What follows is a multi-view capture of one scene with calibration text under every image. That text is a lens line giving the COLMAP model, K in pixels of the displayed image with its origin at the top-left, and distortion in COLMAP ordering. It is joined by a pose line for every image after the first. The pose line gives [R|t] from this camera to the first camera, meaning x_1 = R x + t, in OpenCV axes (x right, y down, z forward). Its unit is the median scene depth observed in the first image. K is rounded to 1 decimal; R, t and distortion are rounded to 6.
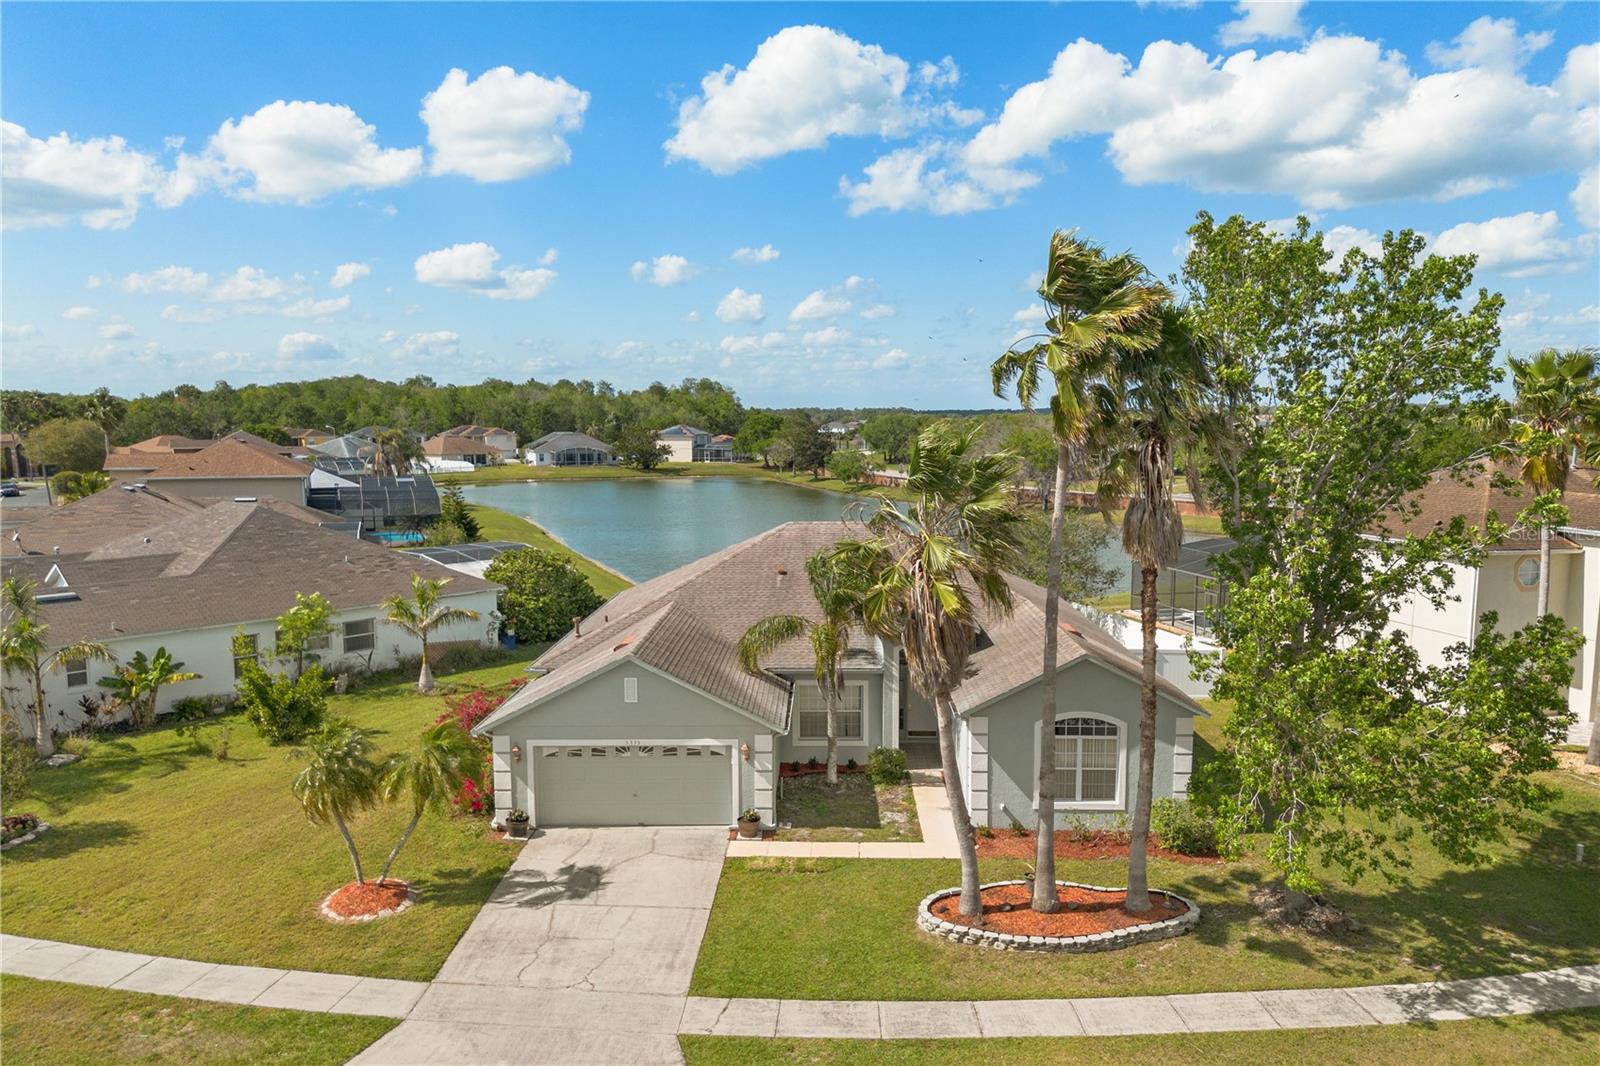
lens RADIAL K [[1116.0, 0, 800.0], [0, 1116.0, 533.0], [0, 0, 1]] dist [0.070592, -0.067316]
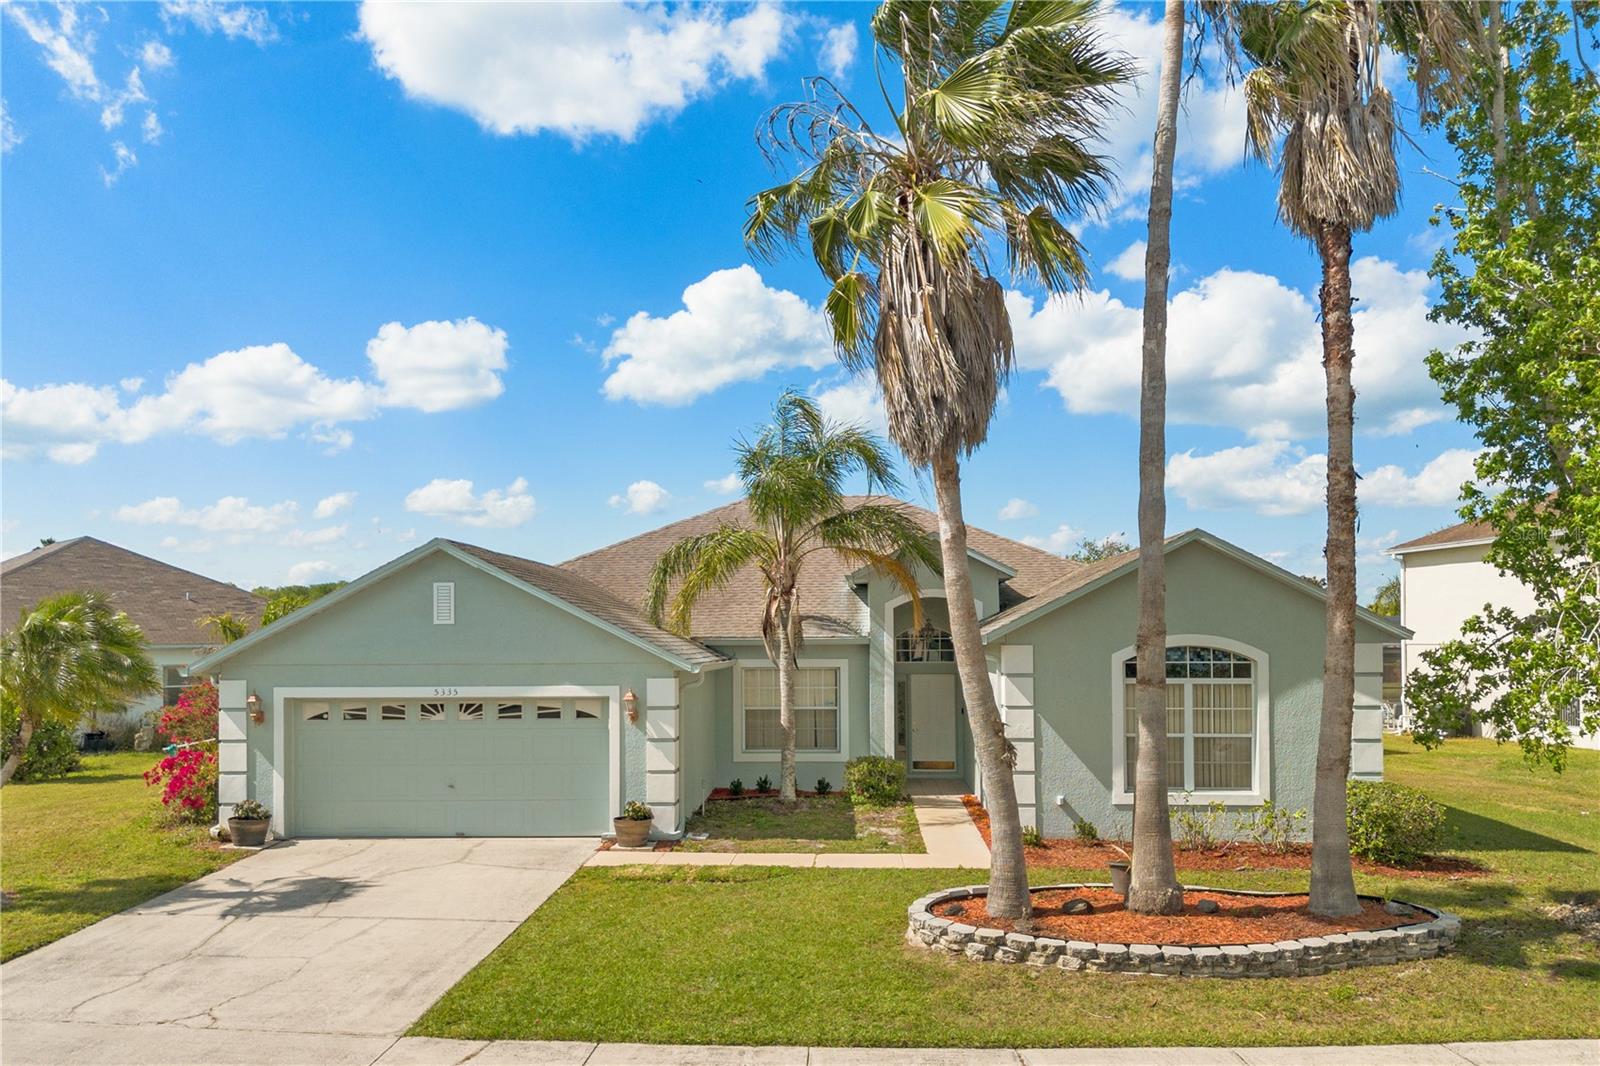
lens RADIAL K [[1082.9, 0, 805.6], [0, 1082.9, 651.3], [0, 0, 1]] dist [0.060066, -0.050076]
pose [[0.999560, -0.001594, -0.029617, 0.070529], [-0.002413, 0.990876, -0.134754, 0.273764], [0.029562, 0.134766, 0.990436, 0.467047]]
